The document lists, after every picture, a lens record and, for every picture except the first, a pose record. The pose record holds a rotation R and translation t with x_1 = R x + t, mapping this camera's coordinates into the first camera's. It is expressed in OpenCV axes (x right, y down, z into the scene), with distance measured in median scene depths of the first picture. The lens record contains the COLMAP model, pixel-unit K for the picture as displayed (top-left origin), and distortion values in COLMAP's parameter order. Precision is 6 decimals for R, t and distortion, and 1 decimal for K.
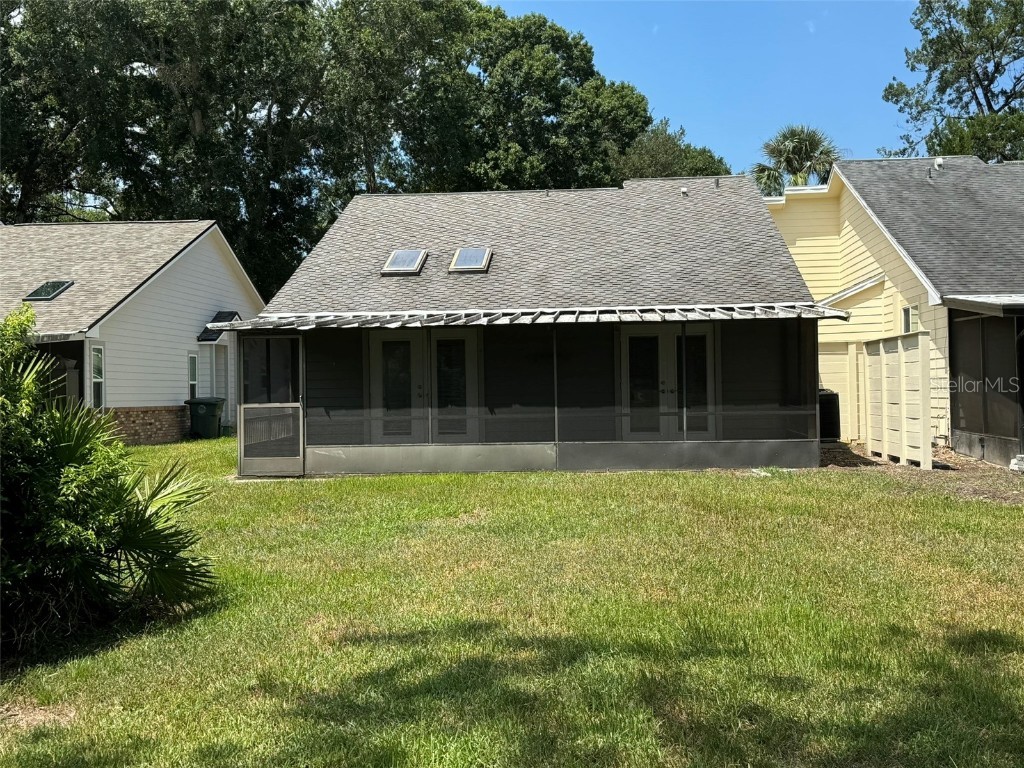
lens RADIAL K [[1218.3, 0, 512.3], [0, 1218.3, 382.1], [0, 0, 1]] dist [0.132581, 0.000000]
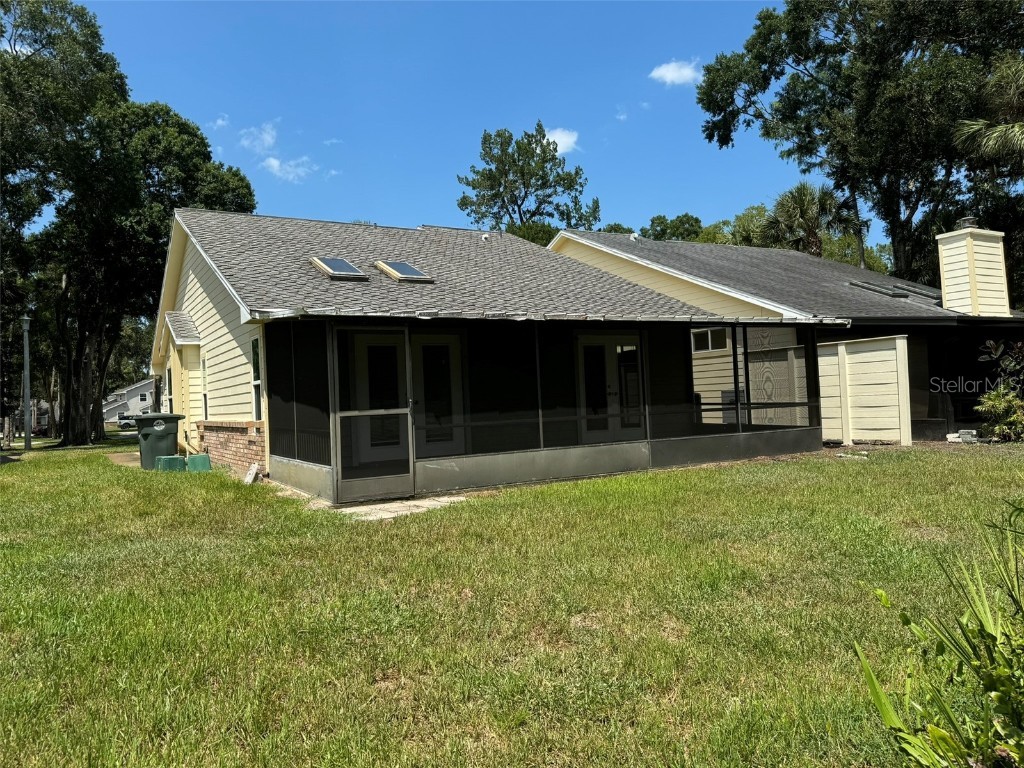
lens RADIAL K [[780.0, 0, 511.9], [0, 780.0, 384.1], [0, 0, 1]] dist [0.034422, -0.001785]
pose [[0.814445, -0.008330, 0.580180, -0.421181], [0.029417, 0.999204, -0.026949, 0.017022], [-0.579494, 0.039015, 0.814042, 0.530861]]
